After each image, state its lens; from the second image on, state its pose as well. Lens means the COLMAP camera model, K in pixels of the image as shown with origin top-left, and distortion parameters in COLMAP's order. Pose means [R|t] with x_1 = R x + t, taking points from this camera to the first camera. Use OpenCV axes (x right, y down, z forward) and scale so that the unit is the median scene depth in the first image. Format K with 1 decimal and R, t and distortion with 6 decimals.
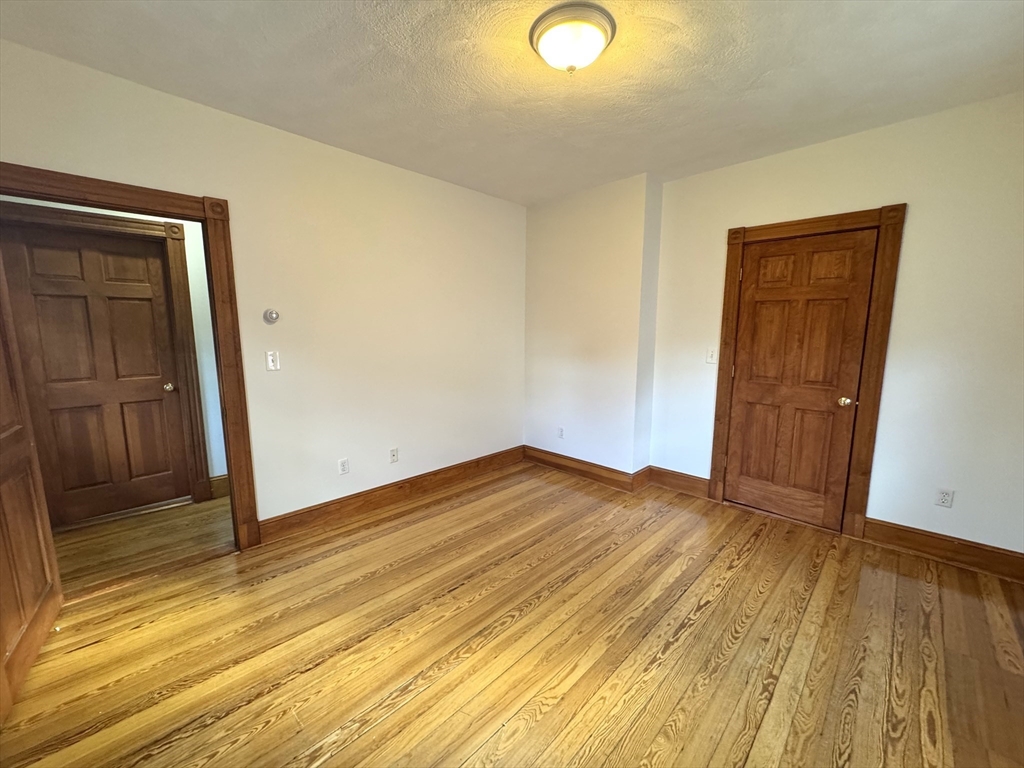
lens RADIAL K [[406.9, 0, 511.7], [0, 406.9, 382.5], [0, 0, 1]] dist [-0.003109, -0.000300]
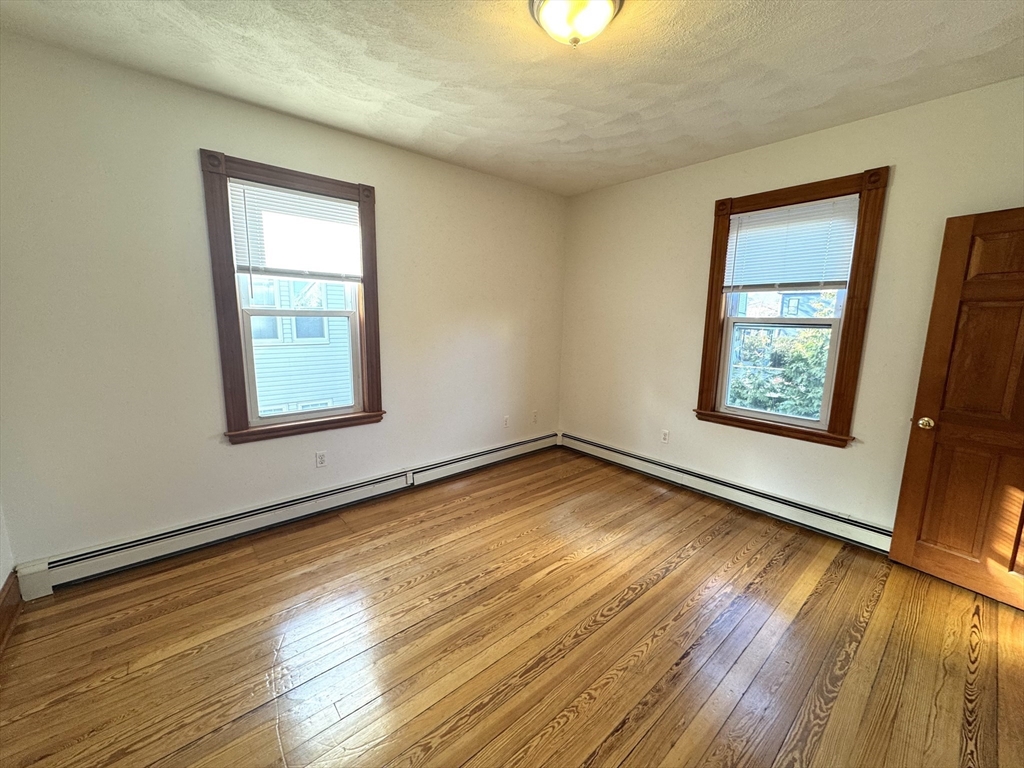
lens RADIAL K [[406.9, 0, 511.7], [0, 406.9, 382.5], [0, 0, 1]] dist [-0.003109, -0.000300]
pose [[-0.996621, -0.028429, 0.077065, 0.120384], [-0.004495, 0.955667, 0.294417, -0.190643], [-0.082019, 0.293075, -0.952565, 1.320695]]
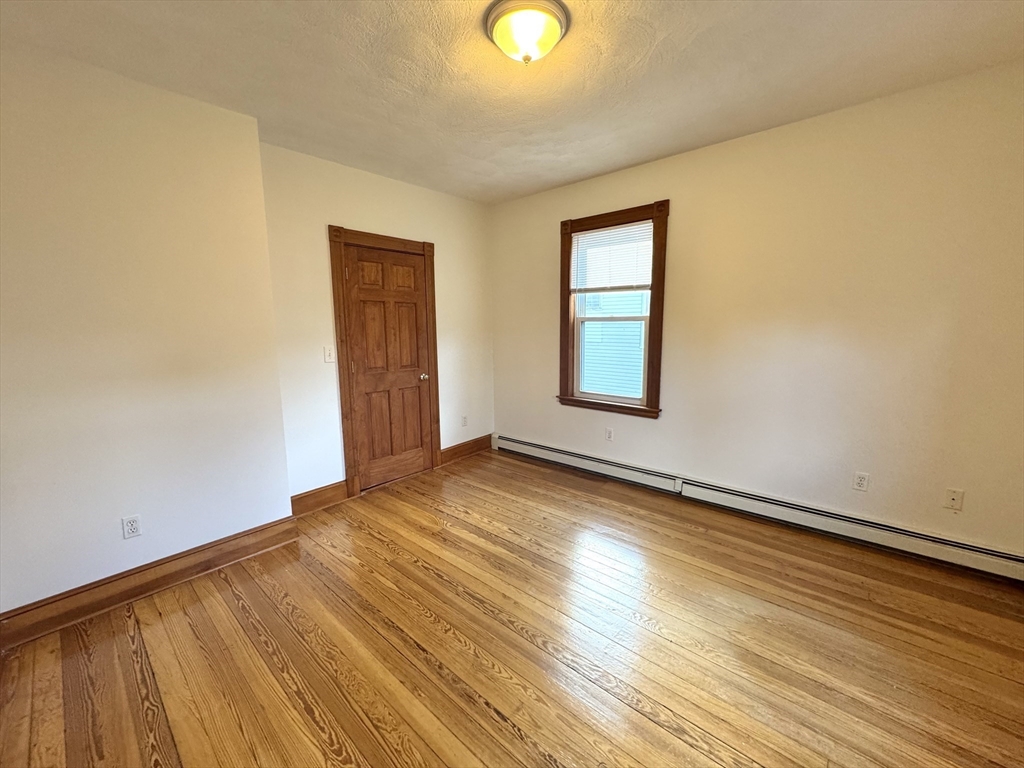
lens RADIAL K [[406.9, 0, 511.7], [0, 406.9, 382.5], [0, 0, 1]] dist [-0.003109, -0.000300]
pose [[-0.055918, -0.141148, 0.988408, -0.588310], [0.146815, 0.978033, 0.147972, -0.096222], [-0.987582, 0.153388, -0.033967, 0.746245]]
